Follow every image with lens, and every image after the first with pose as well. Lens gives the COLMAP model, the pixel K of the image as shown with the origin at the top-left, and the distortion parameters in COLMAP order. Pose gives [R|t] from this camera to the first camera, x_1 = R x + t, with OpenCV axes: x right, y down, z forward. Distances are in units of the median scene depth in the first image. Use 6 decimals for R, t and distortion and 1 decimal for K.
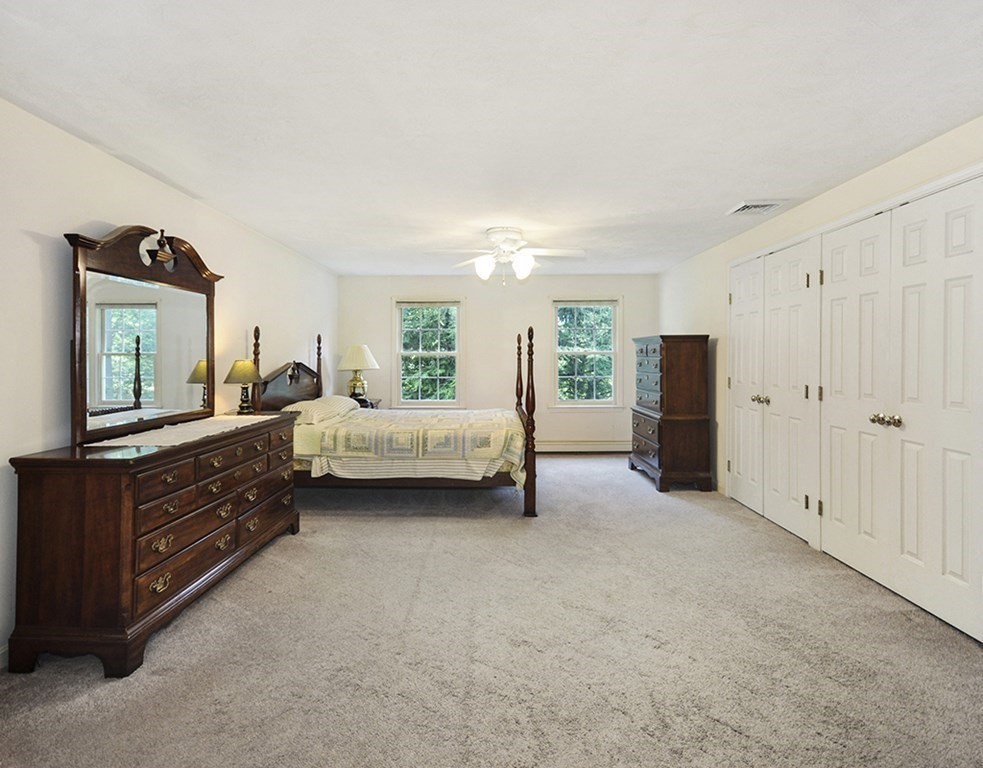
lens RADIAL K [[524.0, 0, 483.3], [0, 524.0, 359.4], [0, 0, 1]] dist [-0.004598, -0.004248]
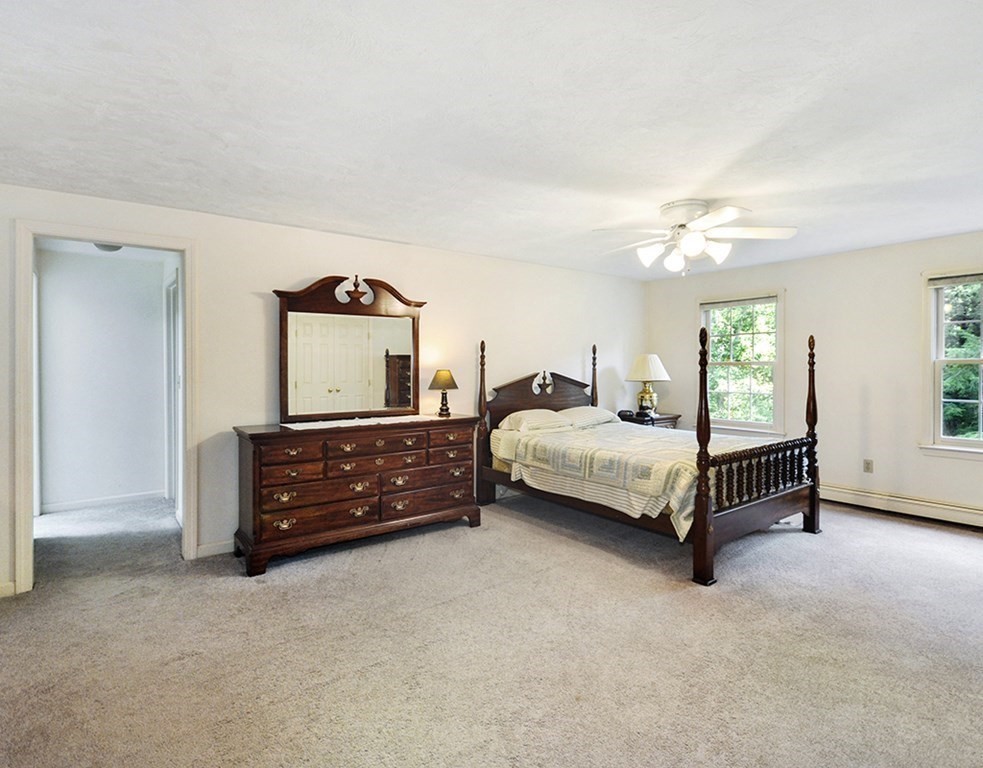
lens RADIAL K [[524.0, 0, 470.8], [0, 524.0, 355.6], [0, 0, 1]] dist [-0.004598, -0.004248]
pose [[0.620337, -0.014248, -0.784206, 0.476060], [-0.005044, 0.999742, -0.022155, -0.005187], [0.784319, 0.017699, 0.620105, 0.278084]]
